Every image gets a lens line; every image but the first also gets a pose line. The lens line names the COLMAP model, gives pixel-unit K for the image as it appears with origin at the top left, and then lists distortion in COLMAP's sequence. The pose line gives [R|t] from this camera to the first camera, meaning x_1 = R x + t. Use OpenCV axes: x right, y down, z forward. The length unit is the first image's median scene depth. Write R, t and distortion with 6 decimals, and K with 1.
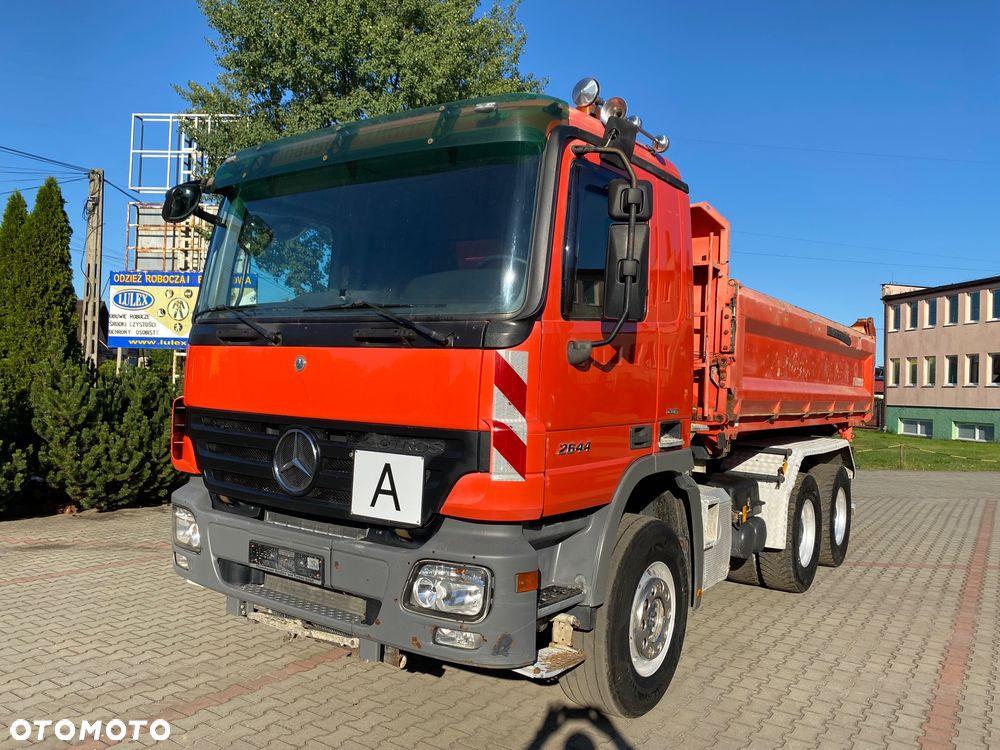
lens RADIAL K [[756.9, 0, 500.0], [0, 756.9, 375.0], [0, 0, 1]] dist [0.063392, -0.090260]
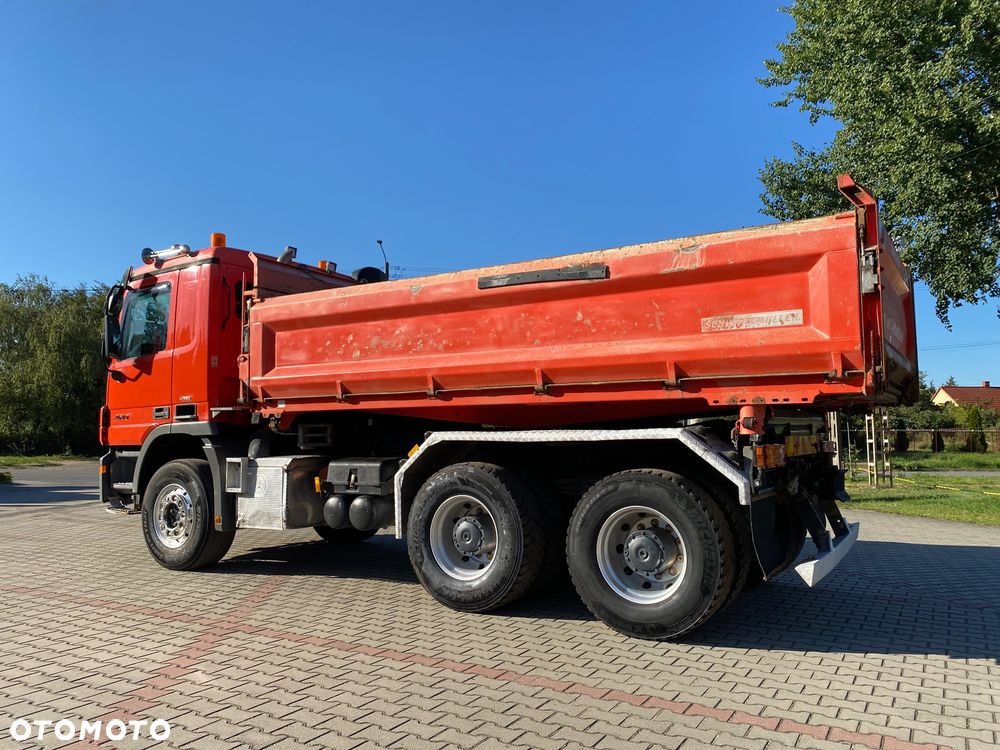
lens RADIAL K [[774.8, 0, 500.0], [0, 774.8, 375.0], [0, 0, 1]] dist [0.067106, -0.111095]
pose [[0.054090, -0.120793, -0.991203, 1.871753], [0.018393, 0.992608, -0.119961, 0.204163], [0.998367, -0.011743, 0.055912, 1.503124]]
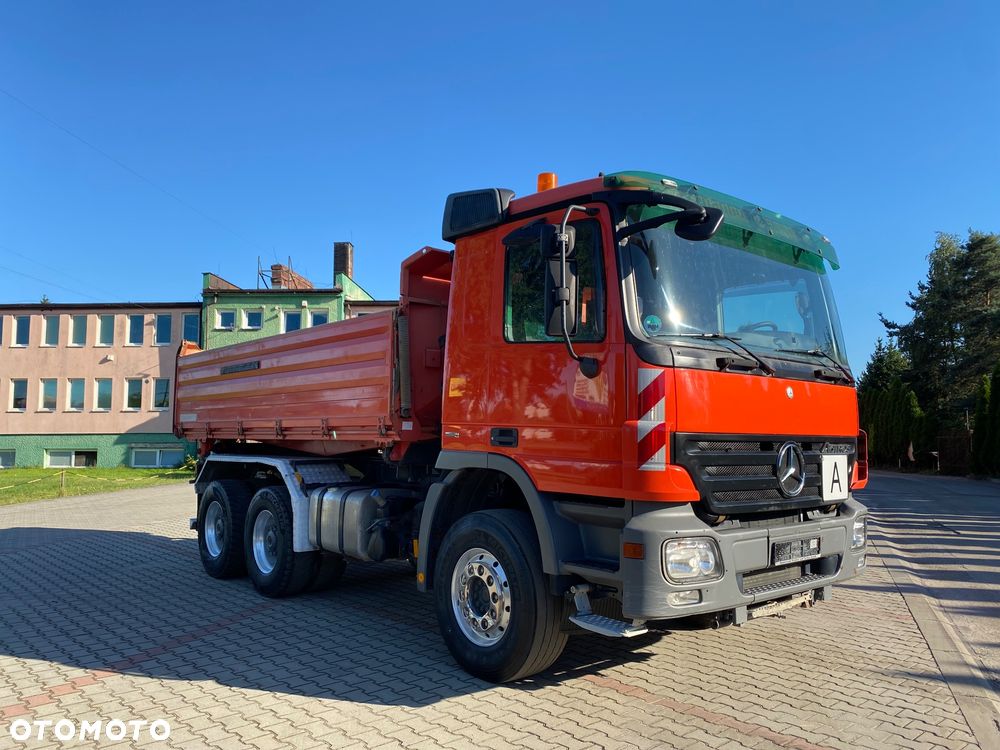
lens RADIAL K [[775.5, 0, 493.9], [0, 775.5, 376.0], [0, 0, 1]] dist [0.061286, -0.094569]
pose [[0.262154, 0.035280, 0.964381, -1.340104], [-0.005832, 0.999371, -0.034975, 0.004314], [-0.965009, 0.003545, 0.262195, 0.920461]]
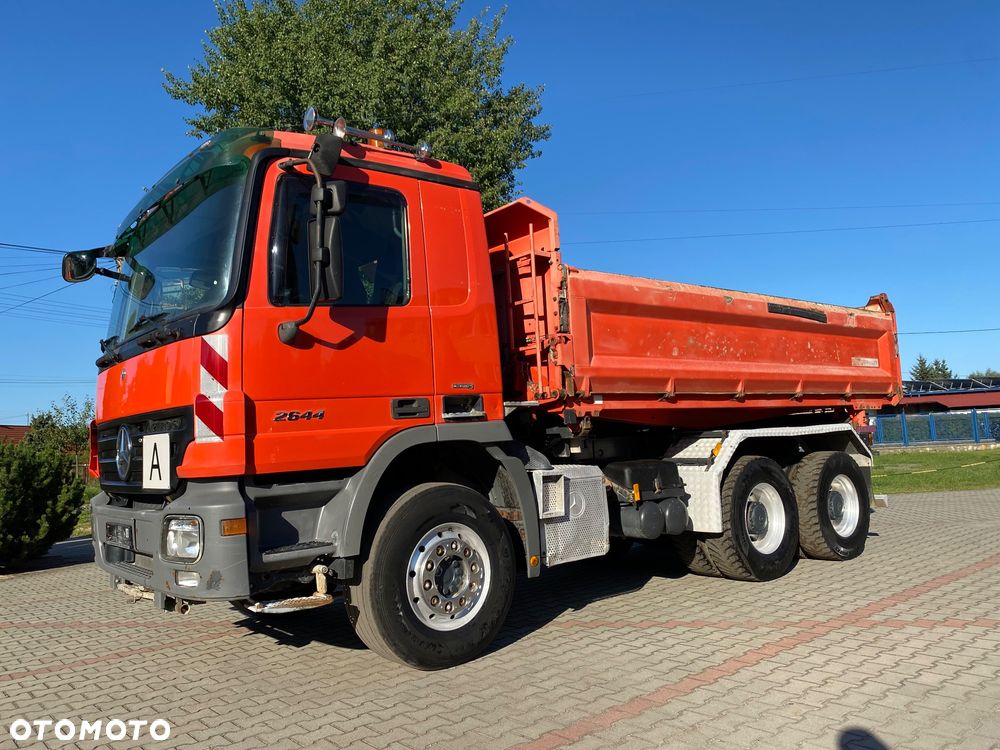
lens RADIAL K [[756.9, 0, 500.0], [0, 756.9, 375.0], [0, 0, 1]] dist [0.063392, -0.090260]
pose [[0.960256, -0.113813, -0.254864, 0.523436], [0.093731, 0.991554, -0.089641, 0.126247], [0.262914, 0.062189, 0.962813, -0.030489]]
